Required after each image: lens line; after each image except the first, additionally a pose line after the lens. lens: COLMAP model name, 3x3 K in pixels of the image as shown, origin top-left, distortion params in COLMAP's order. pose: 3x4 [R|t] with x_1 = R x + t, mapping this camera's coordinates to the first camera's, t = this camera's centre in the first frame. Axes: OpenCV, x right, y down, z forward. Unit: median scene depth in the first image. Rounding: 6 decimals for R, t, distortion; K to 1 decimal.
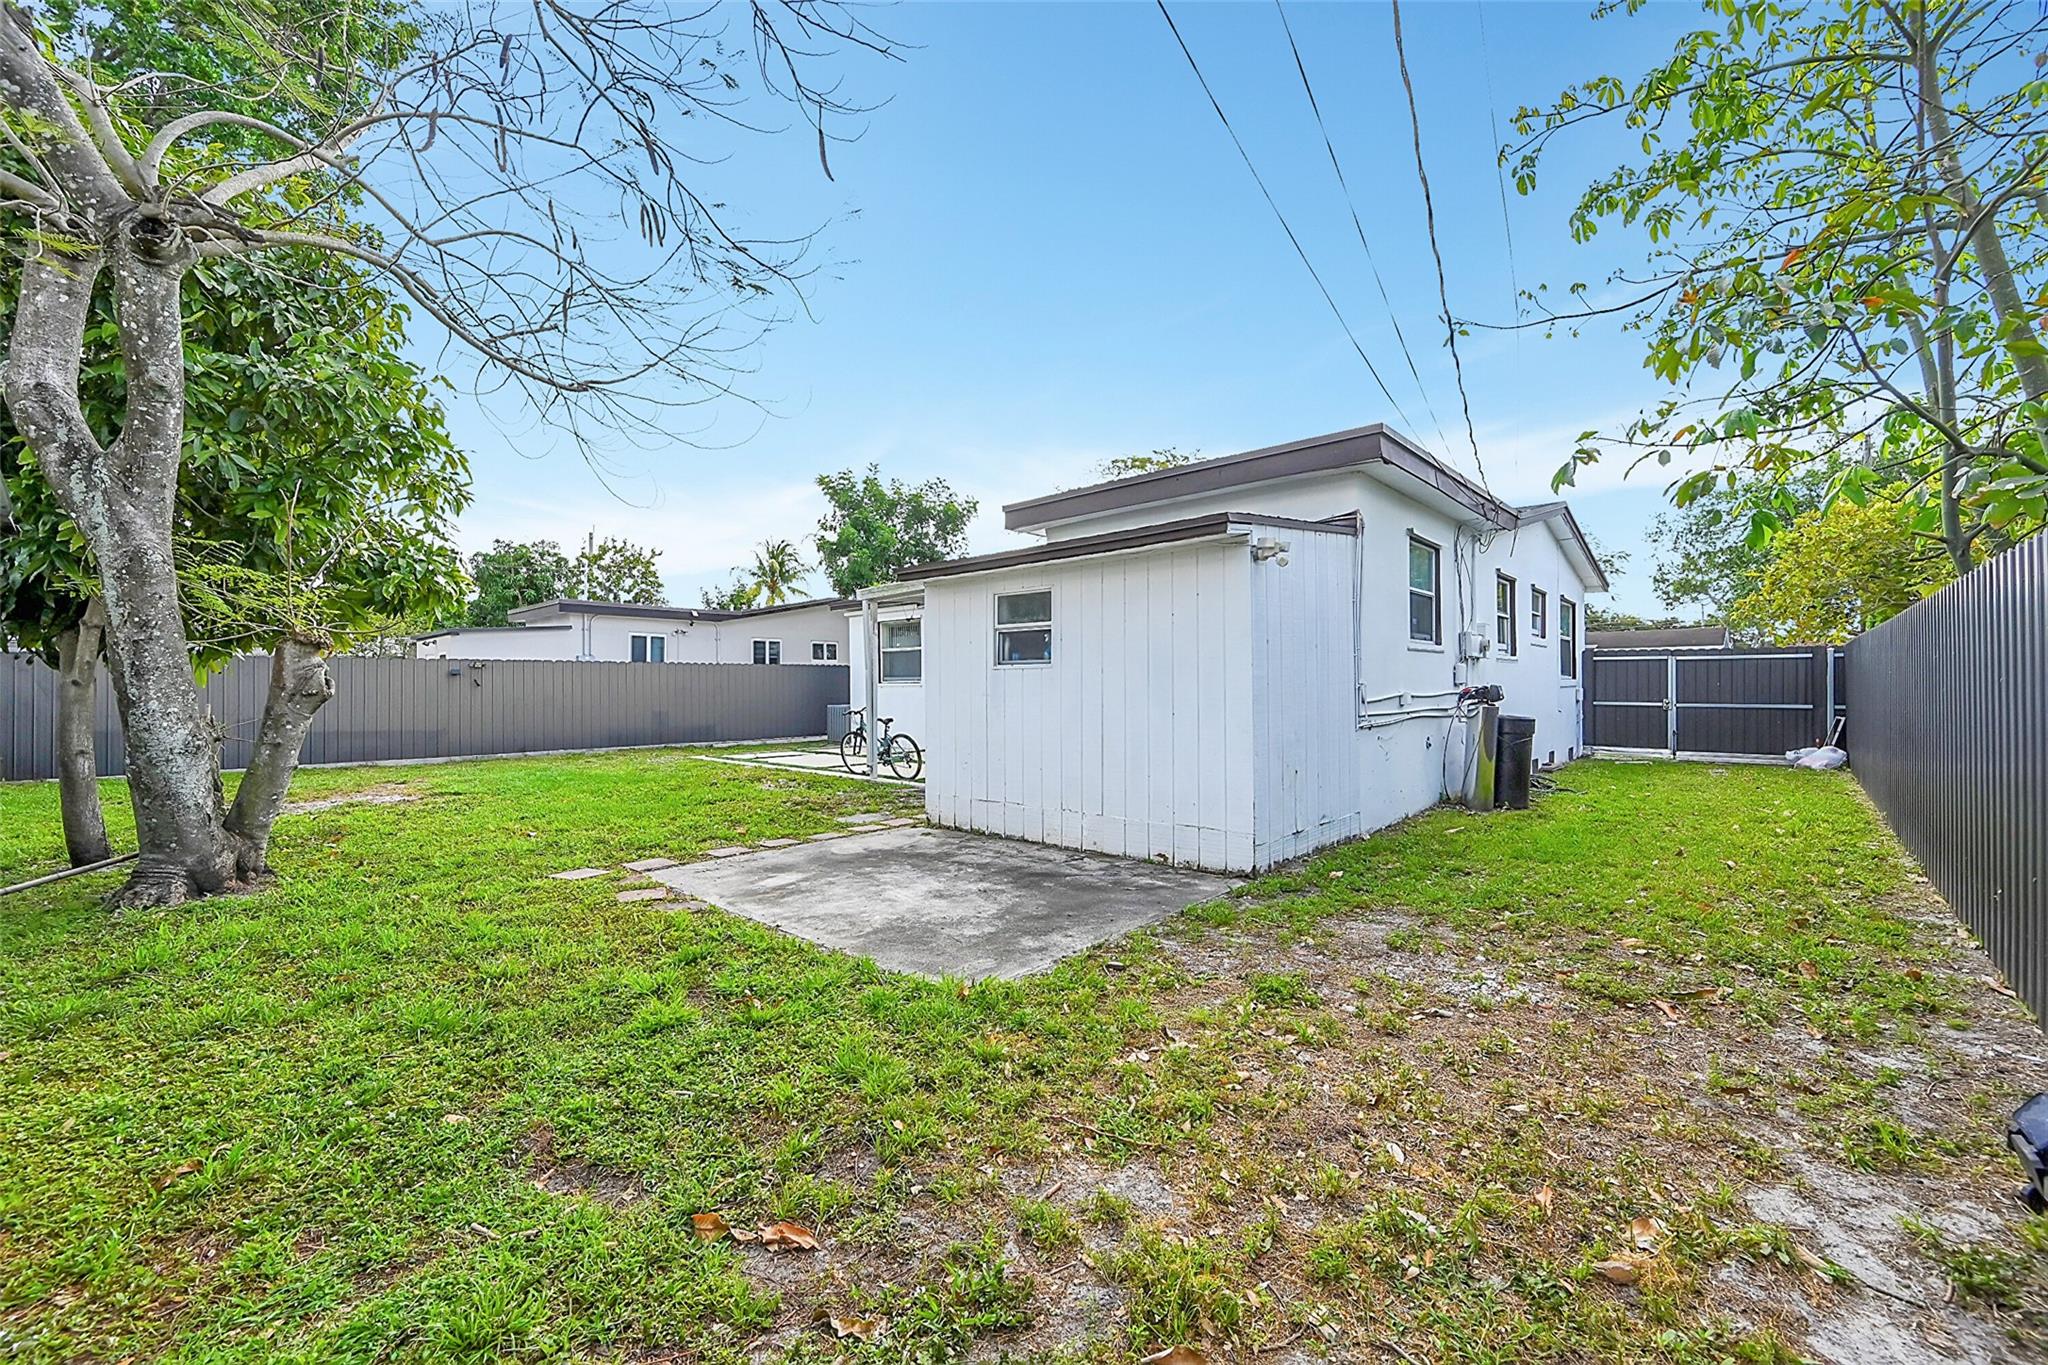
lens RADIAL K [[803.6, 0, 1020.2], [0, 803.6, 682.0], [0, 0, 1]] dist [-0.002498, 0.000112]
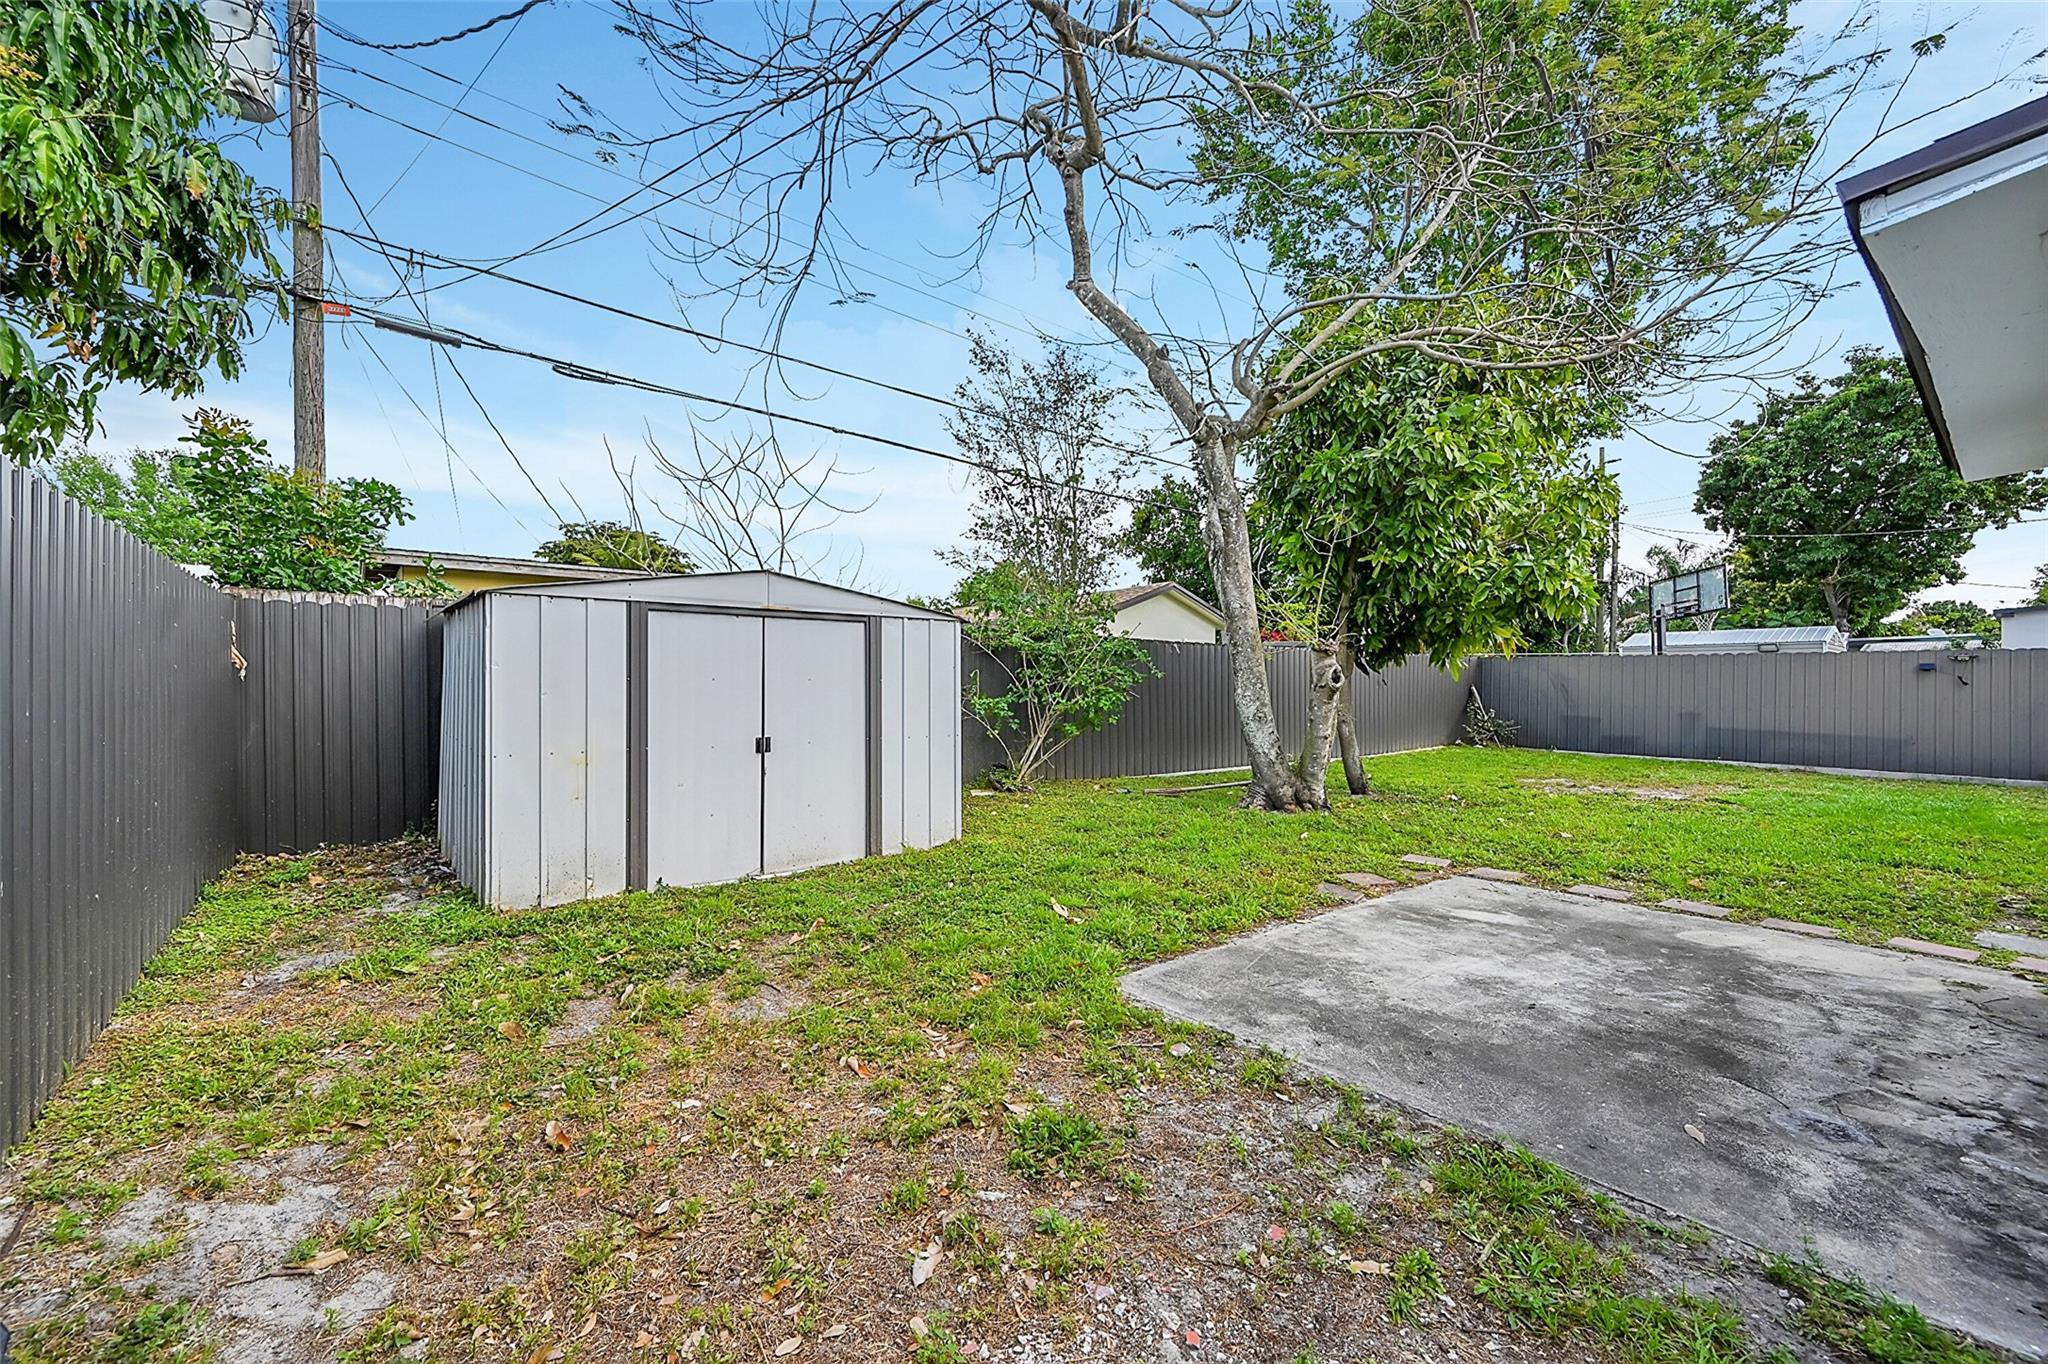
lens RADIAL K [[803.6, 0, 1020.2], [0, 803.6, 681.5], [0, 0, 1]] dist [-0.002498, 0.000112]
pose [[-0.124735, 0.005512, -0.992175, 0.728912], [-0.002581, 0.999979, 0.005880, -0.000898], [0.992187, 0.003294, -0.124719, 0.774017]]
